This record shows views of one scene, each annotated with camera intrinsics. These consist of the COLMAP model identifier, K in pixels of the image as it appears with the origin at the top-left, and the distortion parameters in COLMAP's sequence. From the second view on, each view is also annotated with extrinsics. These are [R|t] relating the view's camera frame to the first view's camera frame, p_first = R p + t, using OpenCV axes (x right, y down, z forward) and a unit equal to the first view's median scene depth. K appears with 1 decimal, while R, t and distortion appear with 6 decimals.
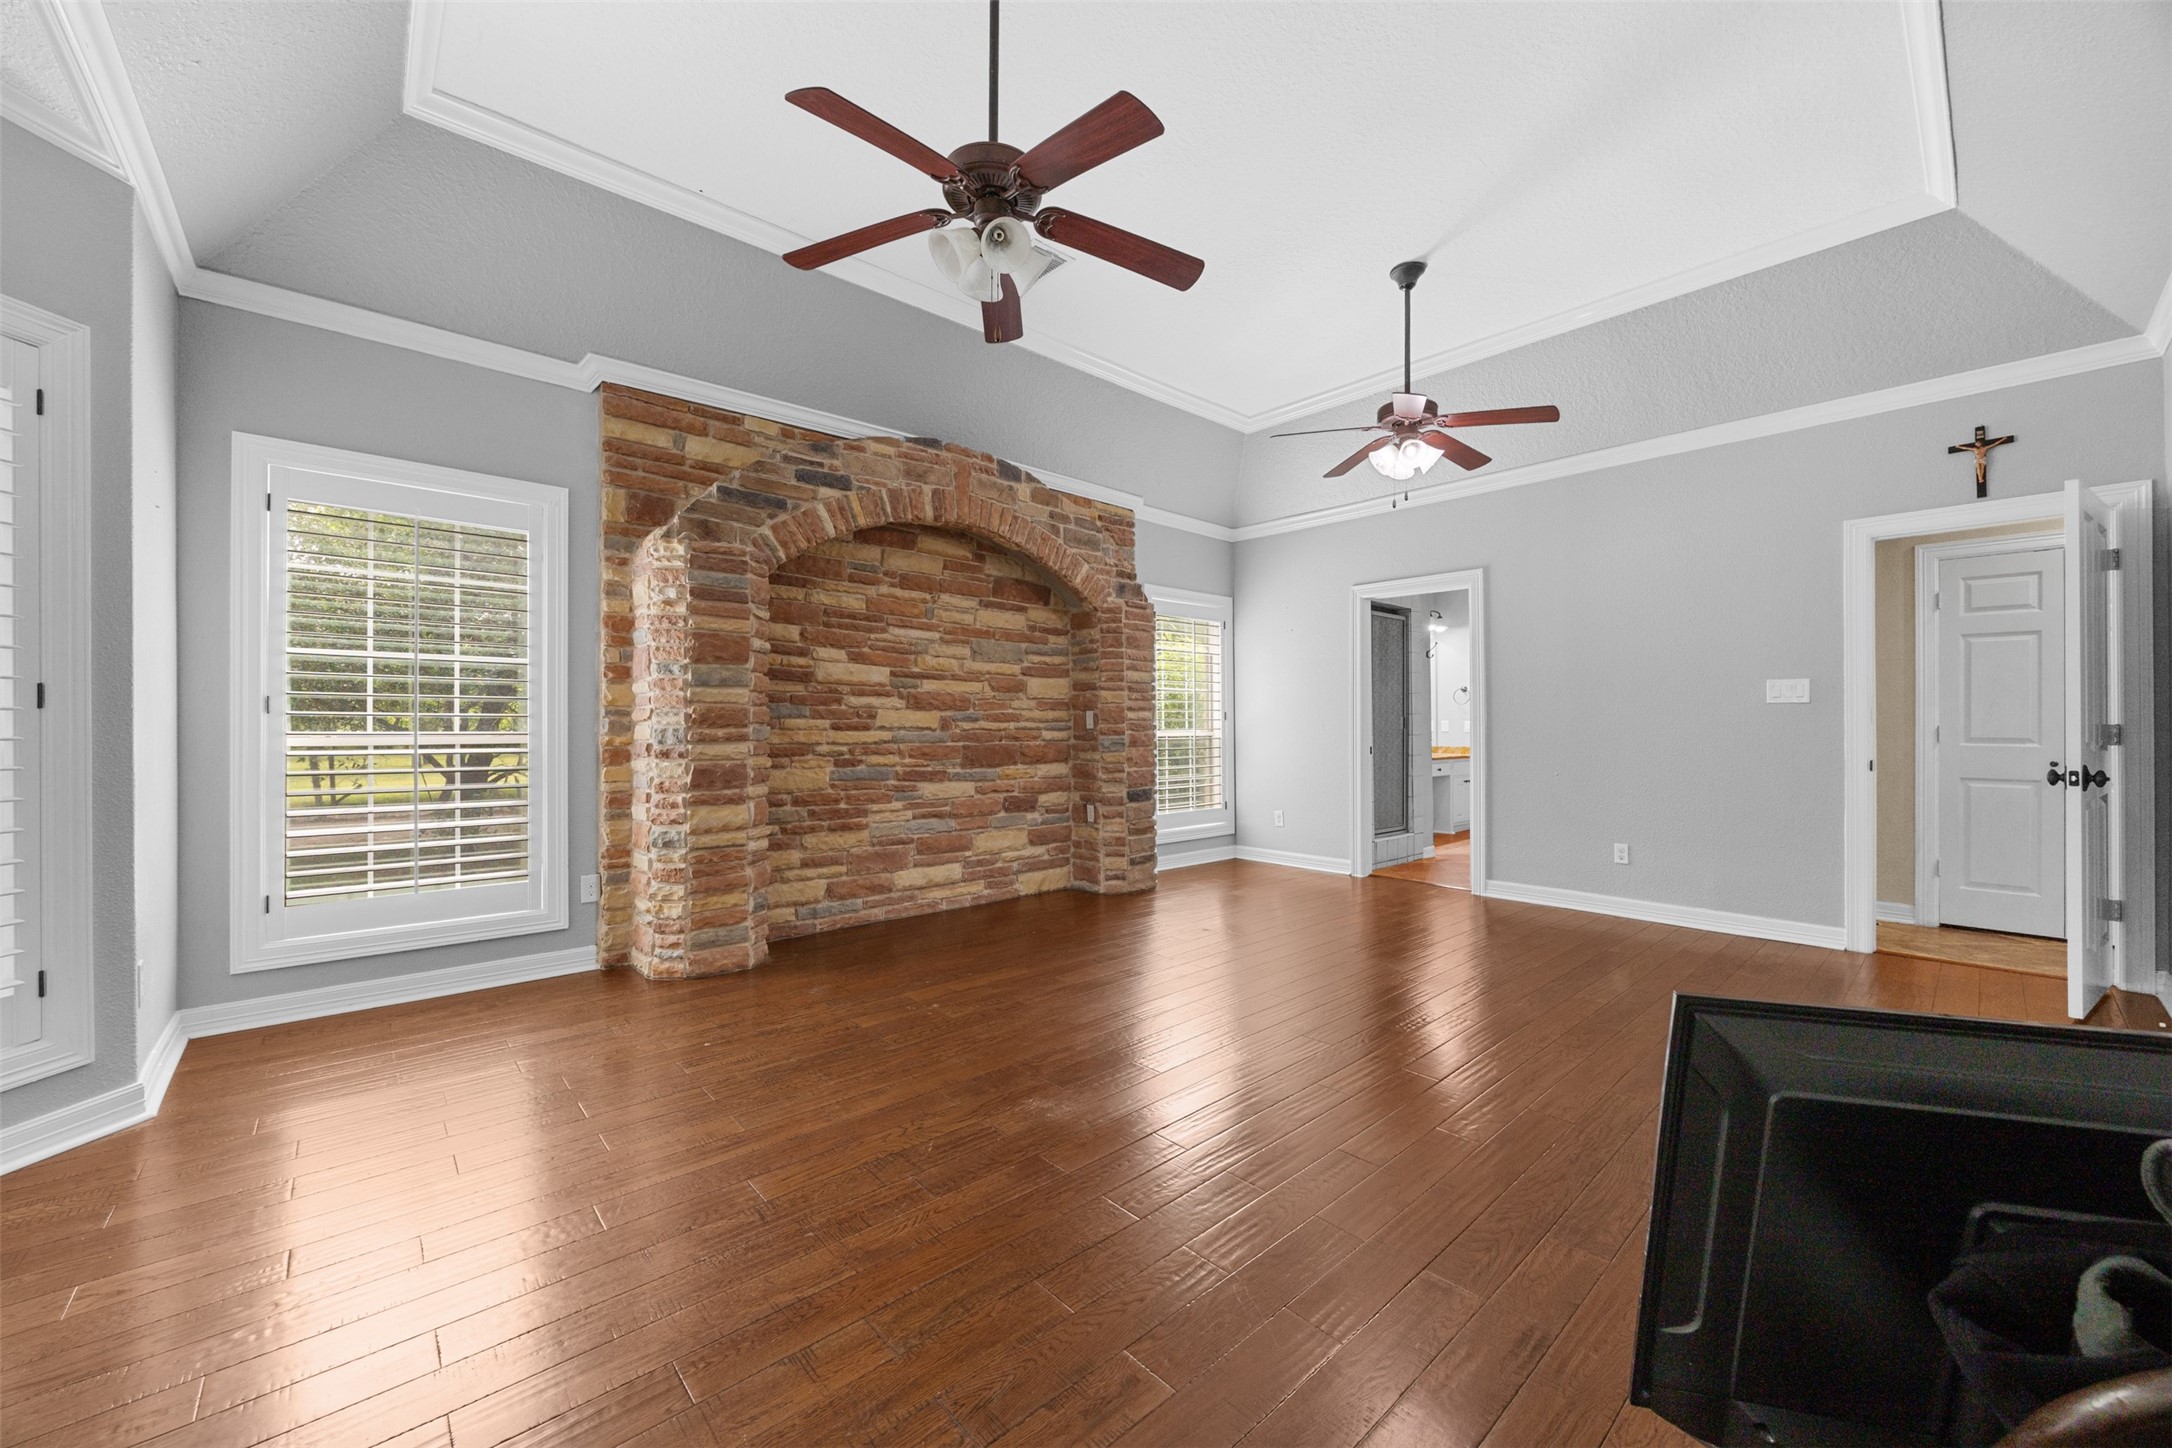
lens RADIAL K [[841.0, 0, 1085.0], [0, 841.0, 721.1], [0, 0, 1]] dist [0.002742, 0.000189]
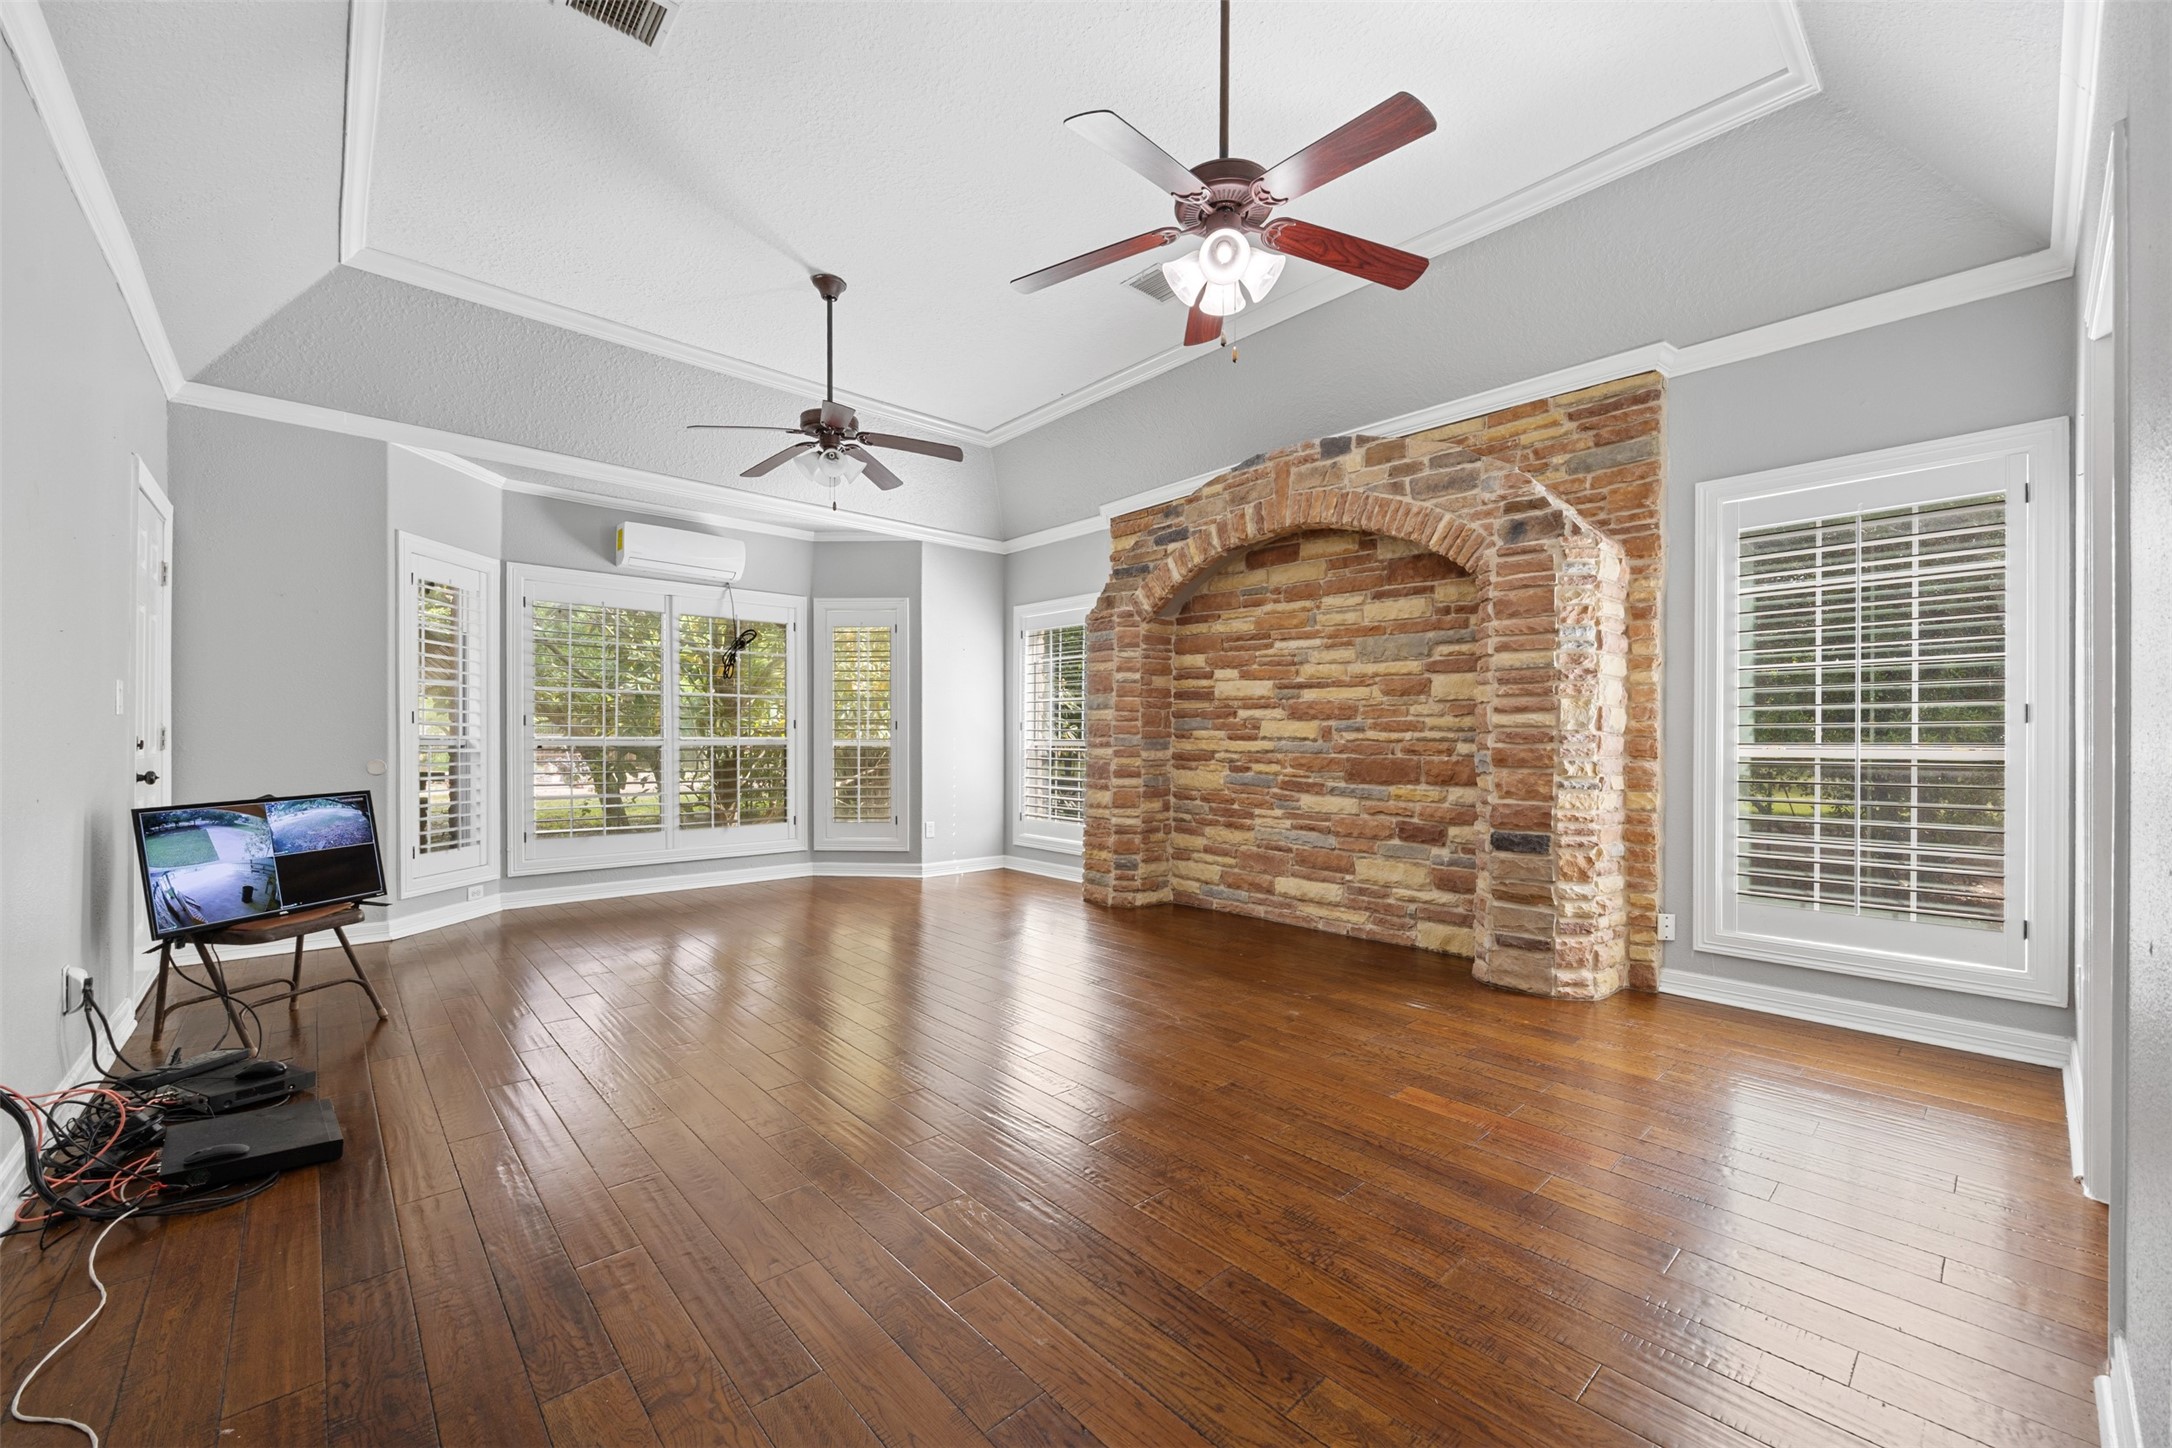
lens RADIAL K [[841.0, 0, 1082.4], [0, 841.0, 737.4], [0, 0, 1]] dist [0.002742, 0.000189]
pose [[0.004762, 0.001392, -0.999988, 0.784968], [0.004601, 0.999988, 0.001414, 0.004391], [0.999978, -0.004607, 0.004756, 0.727906]]
